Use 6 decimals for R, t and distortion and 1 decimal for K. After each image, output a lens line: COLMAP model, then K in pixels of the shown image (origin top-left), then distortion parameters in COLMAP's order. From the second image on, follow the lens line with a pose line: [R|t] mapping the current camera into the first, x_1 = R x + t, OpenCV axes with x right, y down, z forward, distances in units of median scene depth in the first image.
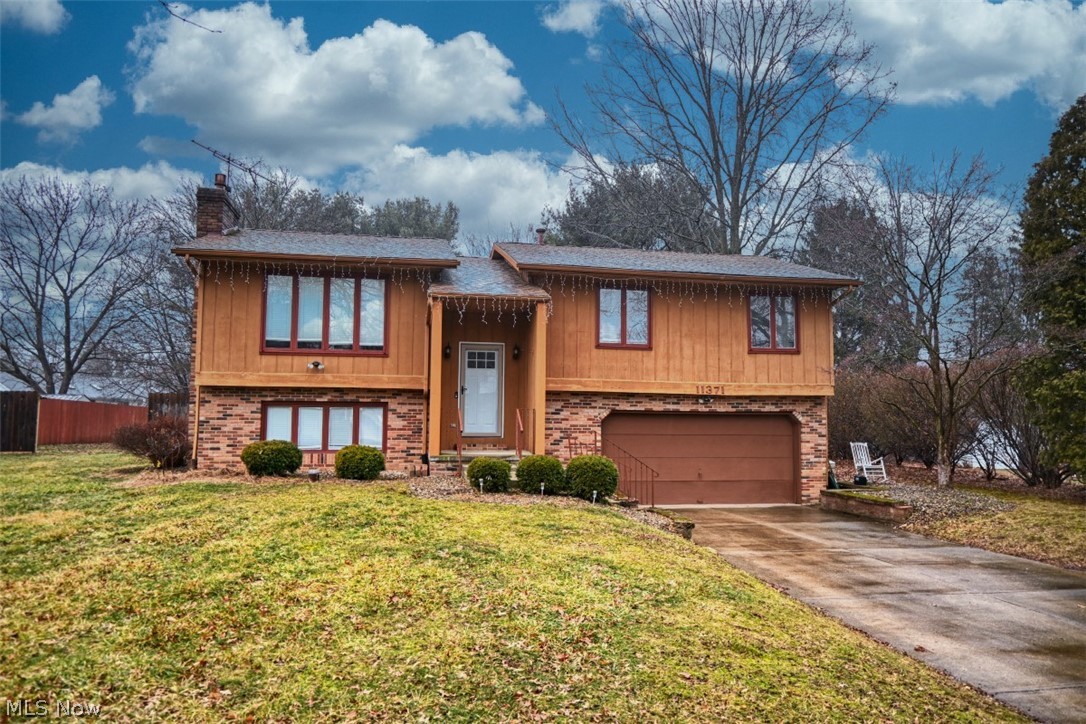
lens RADIAL K [[742.3, 0, 542.5], [0, 742.3, 358.4], [0, 0, 1]] dist [-0.003123, -0.000747]
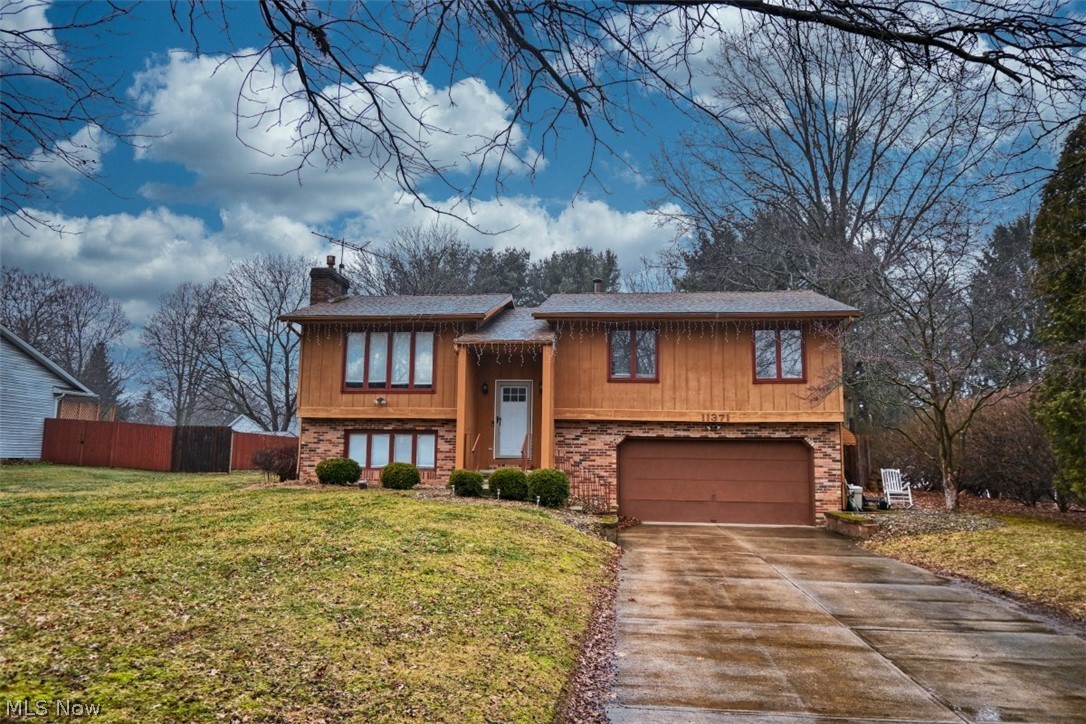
lens RADIAL K [[742.3, 0, 542.5], [0, 742.3, 358.4], [0, 0, 1]] dist [-0.003123, -0.000747]
pose [[0.956337, -0.034581, -0.290215, 0.308652], [0.018492, 0.998145, -0.058000, 0.014195], [0.291682, 0.050101, 0.955202, -0.133910]]
